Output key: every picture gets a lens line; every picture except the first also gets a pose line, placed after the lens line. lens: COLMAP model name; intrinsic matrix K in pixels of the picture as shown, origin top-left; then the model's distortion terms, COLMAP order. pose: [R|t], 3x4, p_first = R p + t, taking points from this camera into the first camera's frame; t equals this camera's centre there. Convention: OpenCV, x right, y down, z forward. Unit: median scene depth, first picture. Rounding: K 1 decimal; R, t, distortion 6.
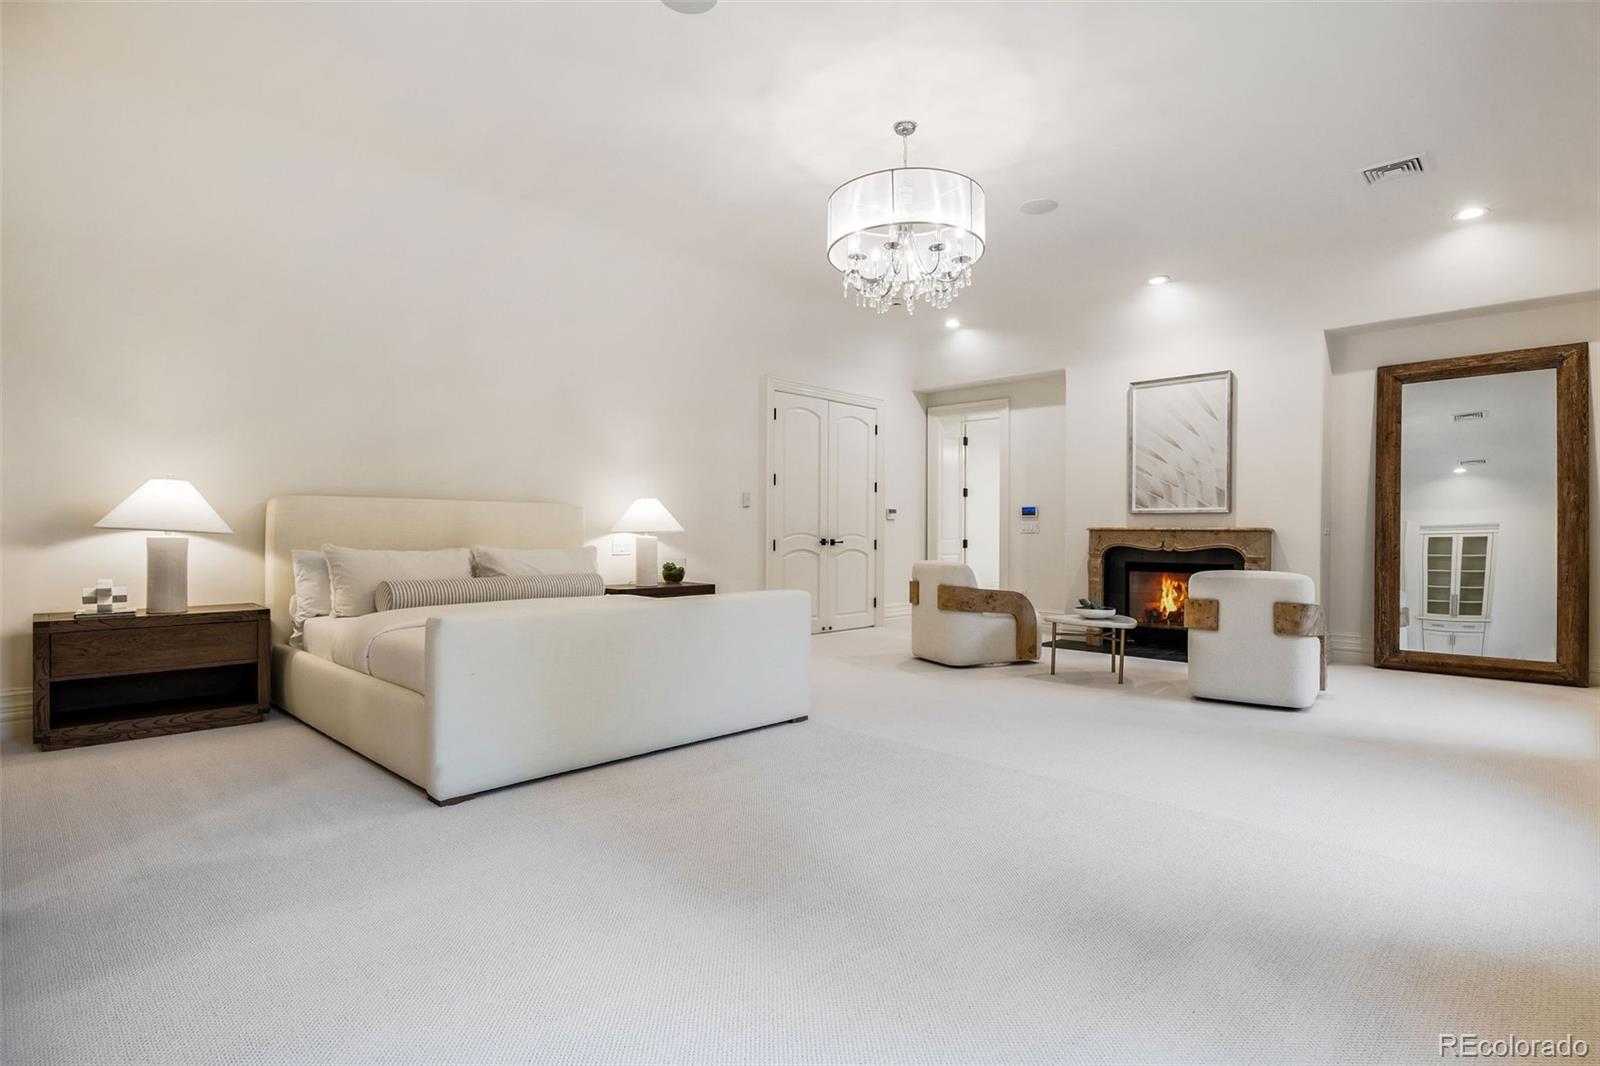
lens RADIAL K [[798.9, 0, 800.0], [0, 798.9, 533.0], [0, 0, 1]] dist [0.002765, 0.000385]
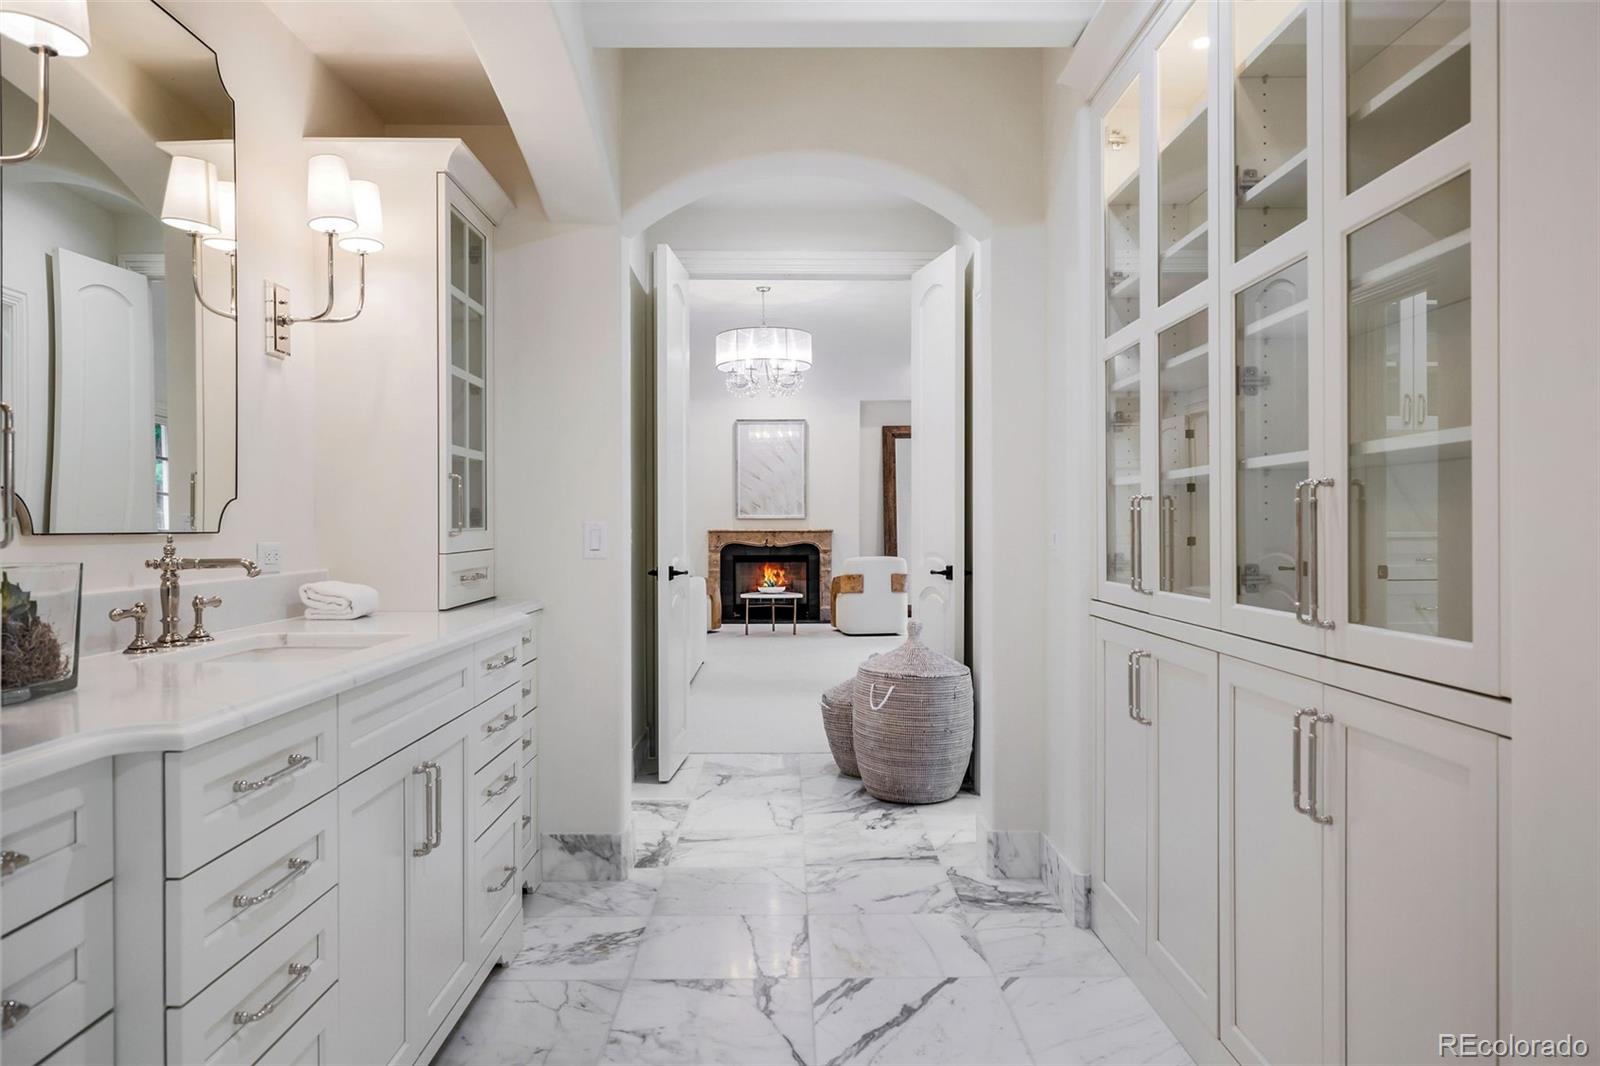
lens RADIAL K [[1081.5, 0, 800.0], [0, 1081.5, 533.0], [0, 0, 1]] dist [-0.000391, -0.000020]
pose [[0.717663, -0.012226, 0.696283, -0.798675], [0.008064, 0.999925, 0.009246, -0.017522], [-0.696344, -0.001021, 0.717708, -0.371642]]
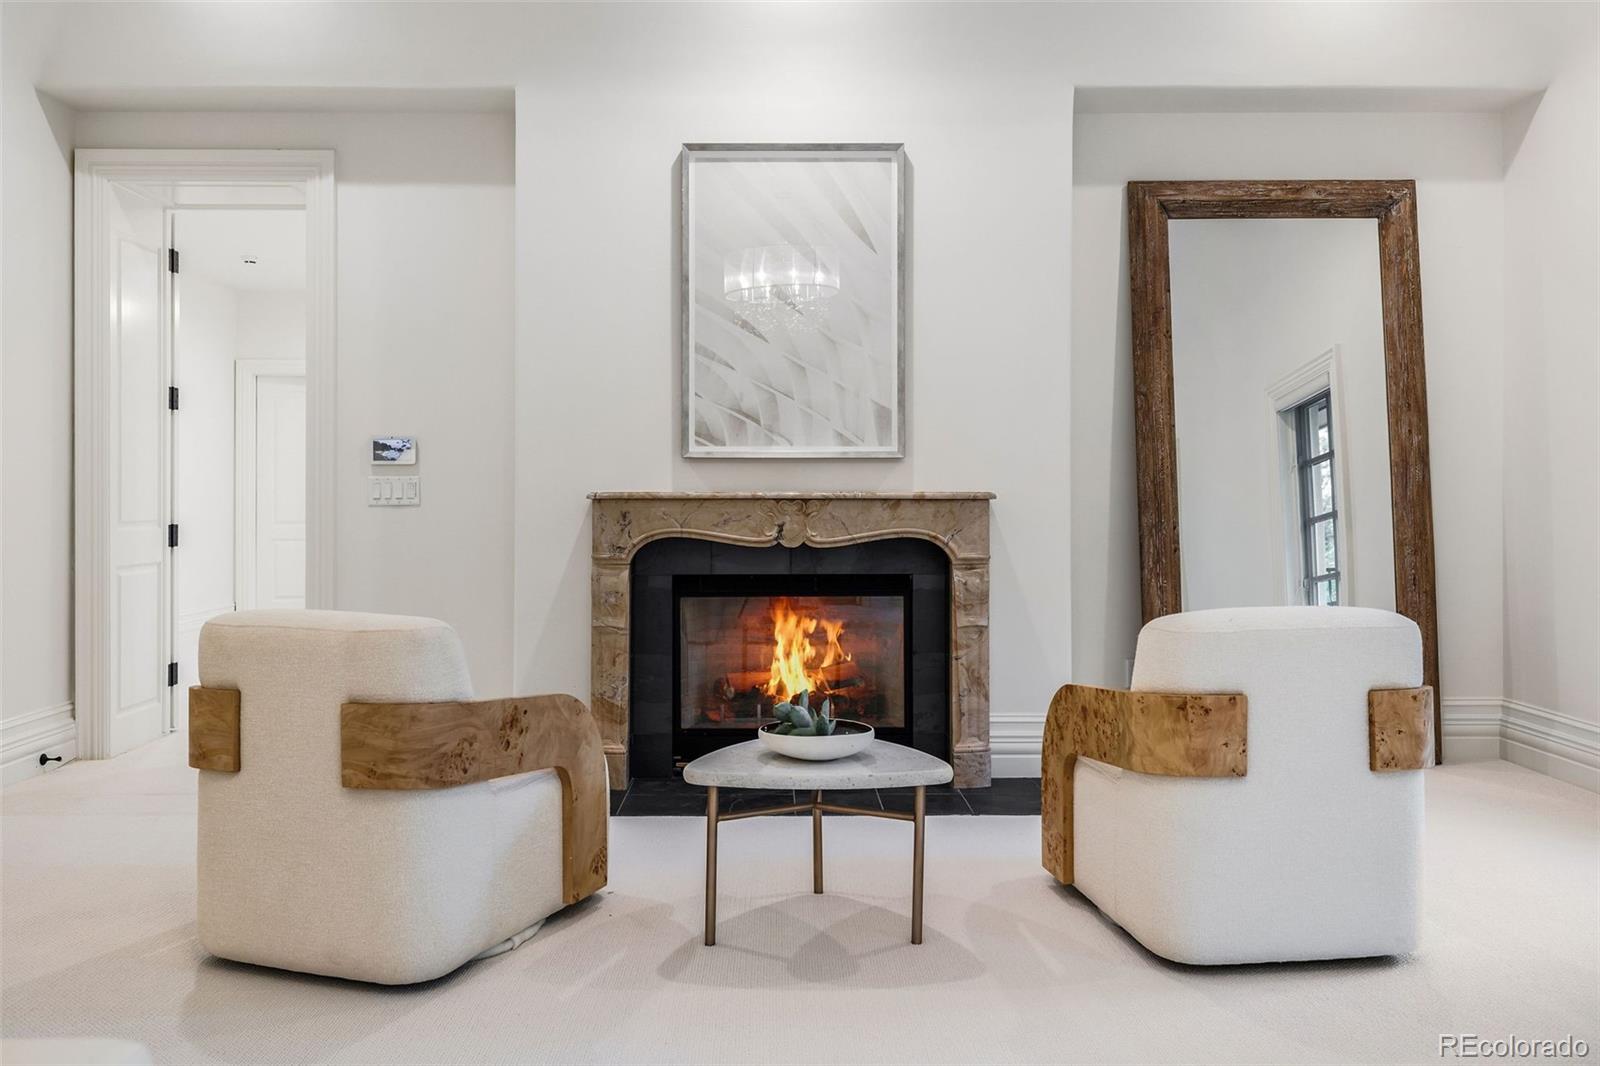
lens RADIAL K [[1348.6, 0, 796.9], [0, 1348.6, 486.4], [0, 0, 1]] dist [-0.006116, 0.000250]
pose [[0.712942, 0.000995, 0.701222, -0.037542], [0.005368, 0.999962, -0.006876, -0.004919], [-0.701202, 0.008666, 0.712910, 0.489905]]
